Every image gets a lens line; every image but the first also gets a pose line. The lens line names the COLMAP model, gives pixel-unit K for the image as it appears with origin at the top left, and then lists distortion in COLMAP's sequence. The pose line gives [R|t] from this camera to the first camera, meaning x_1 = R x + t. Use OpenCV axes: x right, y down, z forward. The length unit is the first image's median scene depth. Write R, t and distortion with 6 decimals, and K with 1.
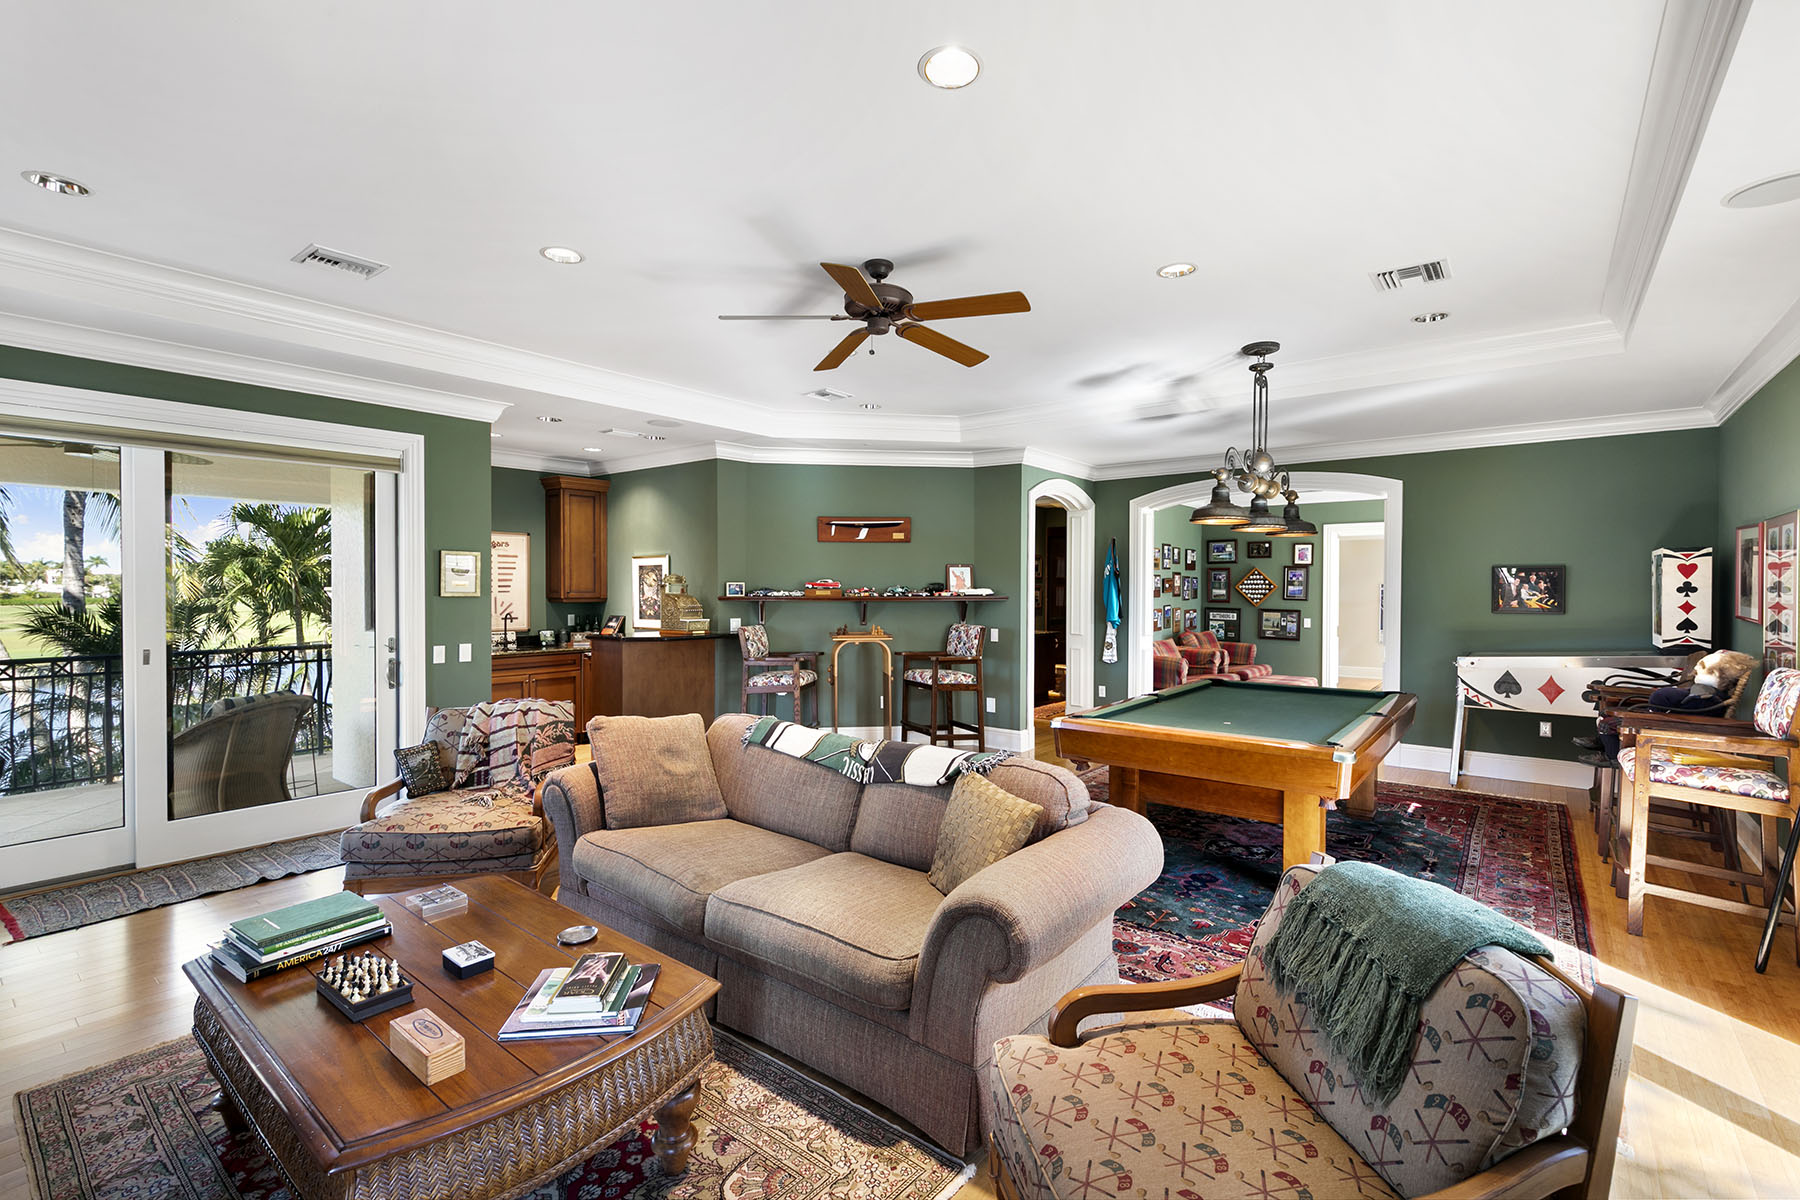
lens RADIAL K [[805.4, 0, 903.6], [0, 805.4, 595.5], [0, 0, 1]] dist [0.005772, 0.000324]
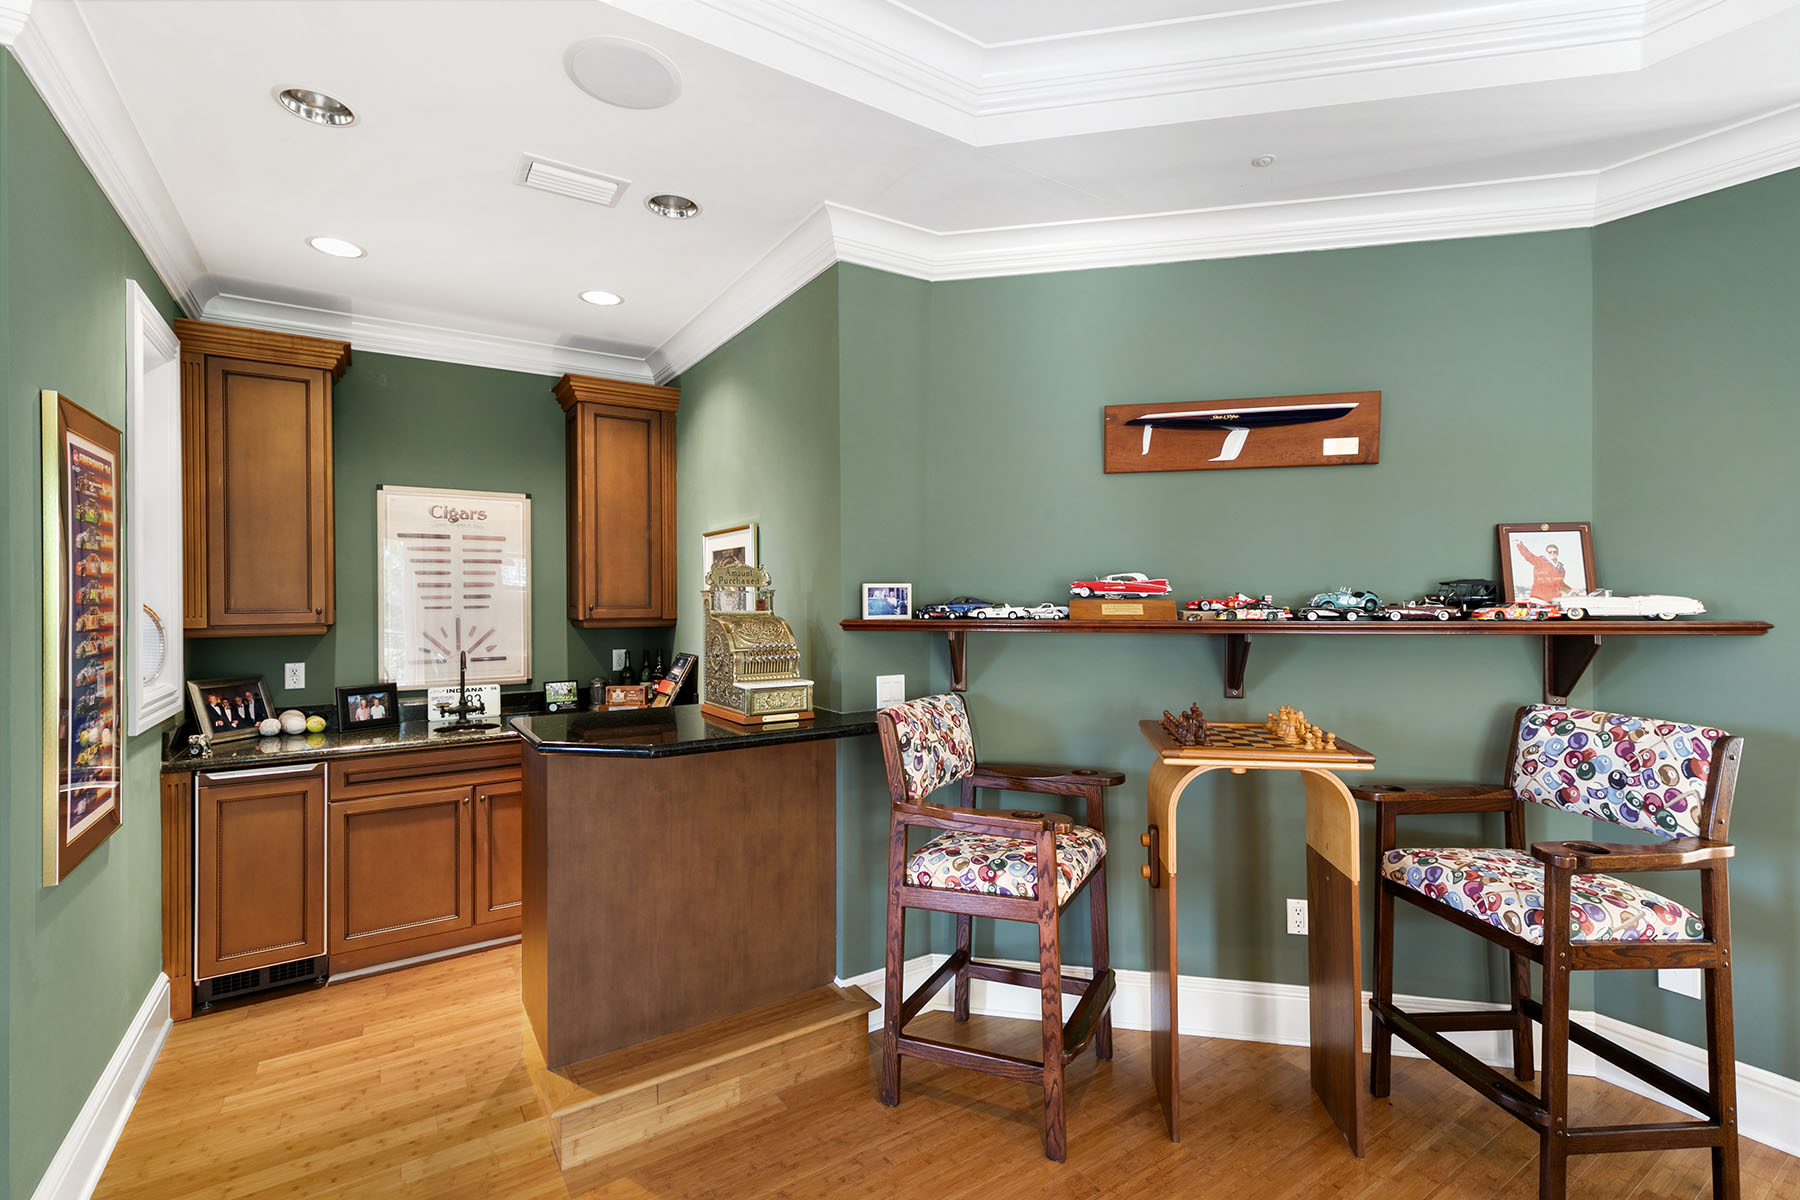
lens RADIAL K [[805.4, 0, 907.0], [0, 805.4, 594.2], [0, 0, 1]] dist [0.005772, 0.000324]
pose [[0.950438, -0.005816, -0.310859, -0.077339], [0.001480, 0.999898, -0.014181, -0.005290], [0.310910, 0.013018, 0.950350, 0.614925]]
